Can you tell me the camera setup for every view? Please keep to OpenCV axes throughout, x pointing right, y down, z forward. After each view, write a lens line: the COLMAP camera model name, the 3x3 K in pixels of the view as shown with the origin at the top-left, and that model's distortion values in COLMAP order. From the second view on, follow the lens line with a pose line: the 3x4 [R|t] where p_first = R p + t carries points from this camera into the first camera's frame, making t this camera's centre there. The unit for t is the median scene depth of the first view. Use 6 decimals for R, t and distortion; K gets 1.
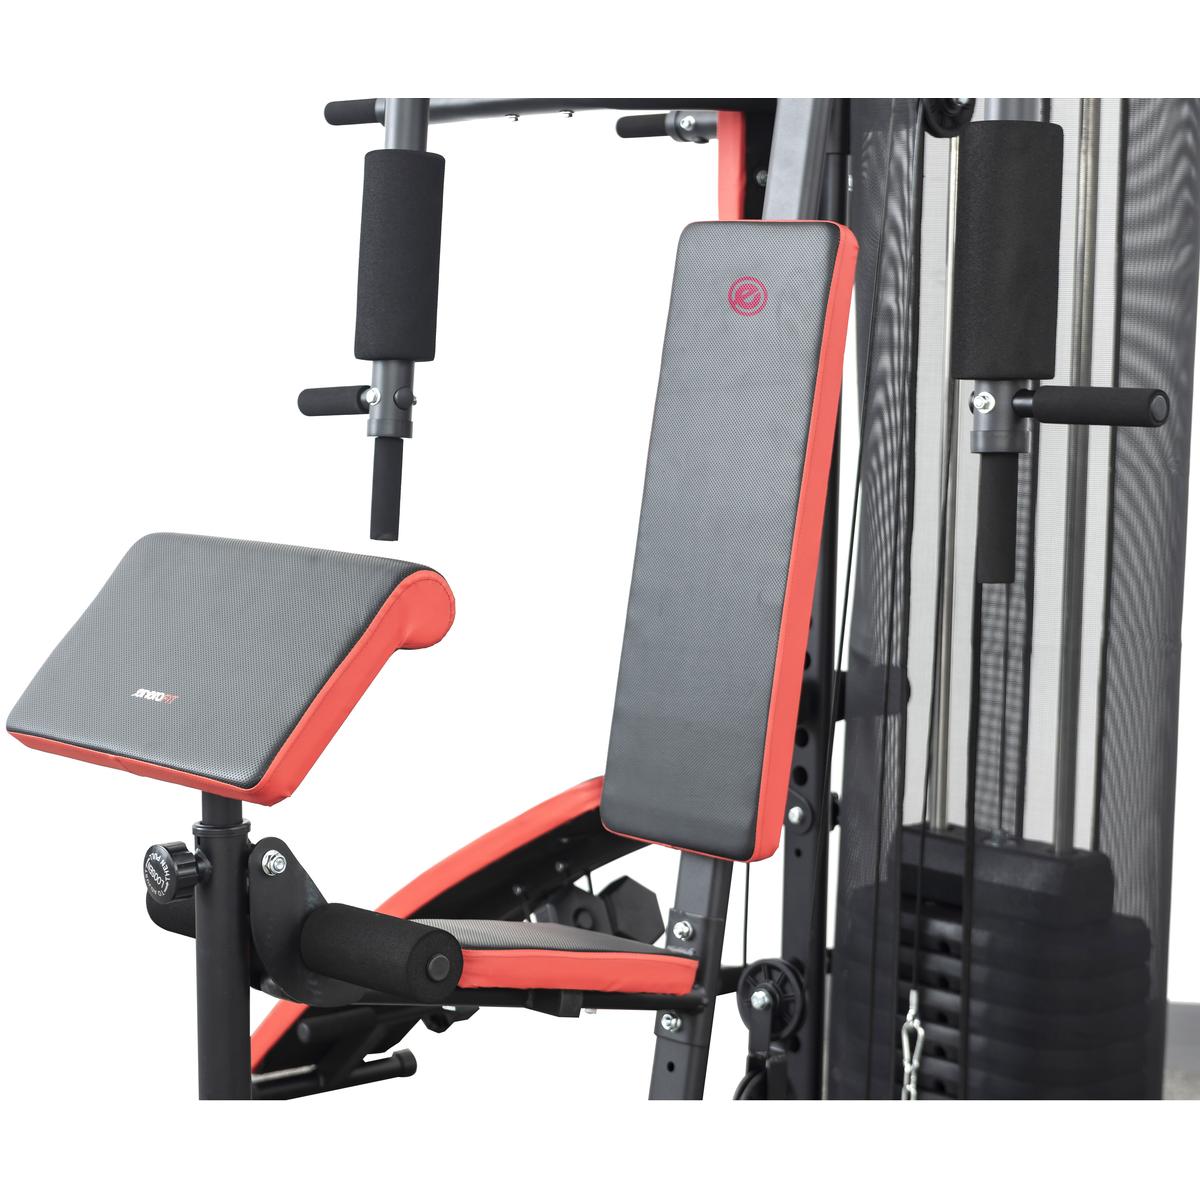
lens RADIAL K [[2565.9, 0, 599.0], [0, 2565.9, 622.7], [0, 0, 1]] dist [0.018833, -0.037684]
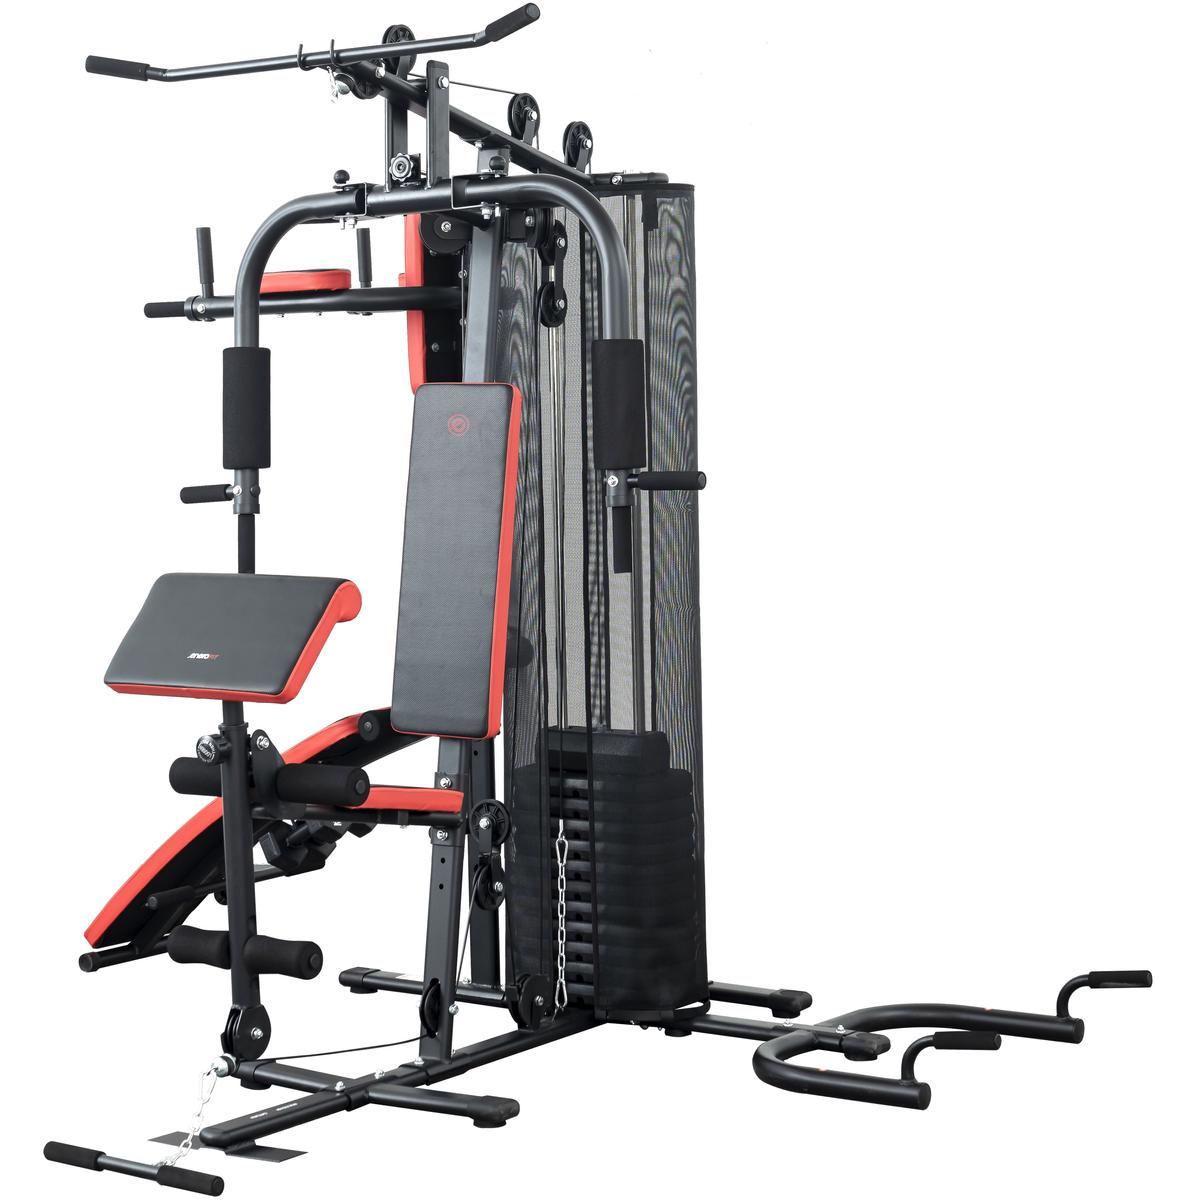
lens RADIAL K [[2563.1, 0, 600.0], [0, 2563.1, 600.0], [0, 0, 1]] dist [0.007997, 0.121654]
pose [[0.972444, -0.060236, 0.225222, -0.246224], [0.066052, 0.997647, -0.018370, 0.032452], [-0.223586, 0.032741, 0.974134, -0.728538]]
